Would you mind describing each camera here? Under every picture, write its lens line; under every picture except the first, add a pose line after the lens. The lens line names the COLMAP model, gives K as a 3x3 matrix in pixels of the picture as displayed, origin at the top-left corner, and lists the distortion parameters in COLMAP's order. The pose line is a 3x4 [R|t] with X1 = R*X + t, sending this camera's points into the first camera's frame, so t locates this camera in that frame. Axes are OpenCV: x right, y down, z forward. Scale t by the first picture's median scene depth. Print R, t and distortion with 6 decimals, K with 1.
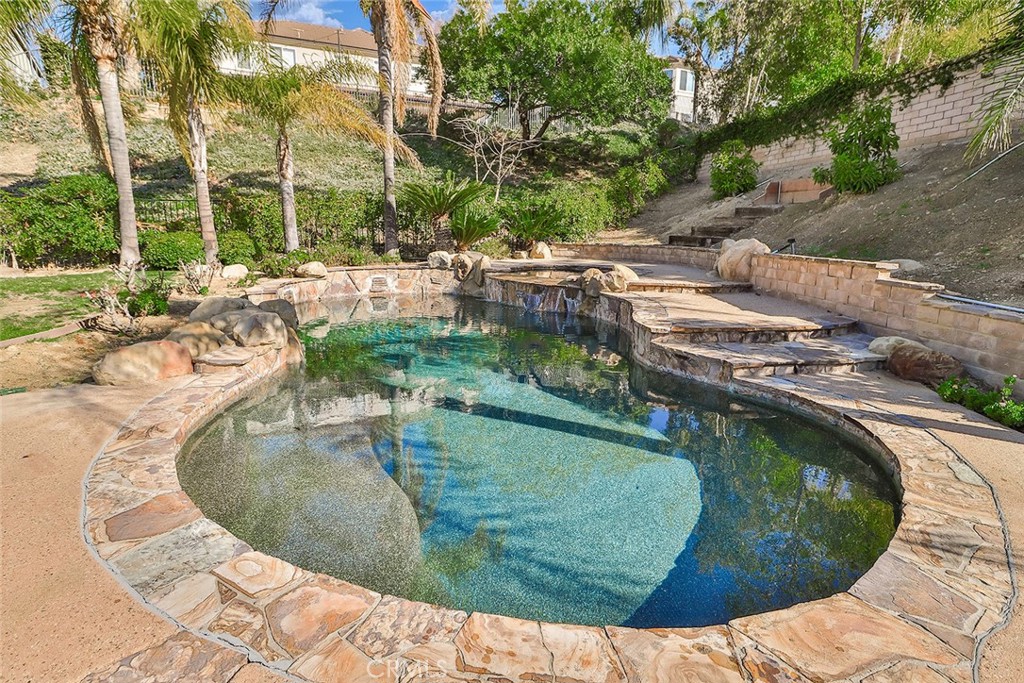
lens RADIAL K [[537.5, 0, 511.7], [0, 537.5, 318.9], [0, 0, 1]] dist [0.000049, 0.000289]
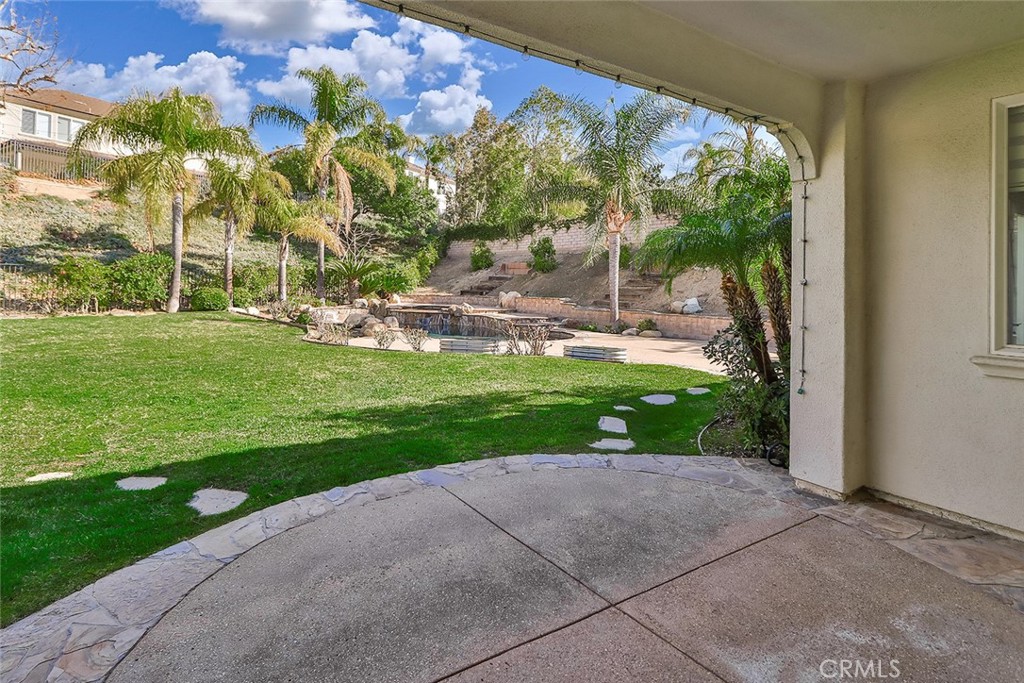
lens RADIAL K [[532.4, 0, 507.9], [0, 532.4, 311.2], [0, 0, 1]] dist [-0.003440, -0.000824]
pose [[0.847163, -0.023088, 0.530831, -0.648350], [0.083793, 0.992359, -0.090565, 0.119161], [-0.524684, 0.121203, 0.842625, -0.769089]]
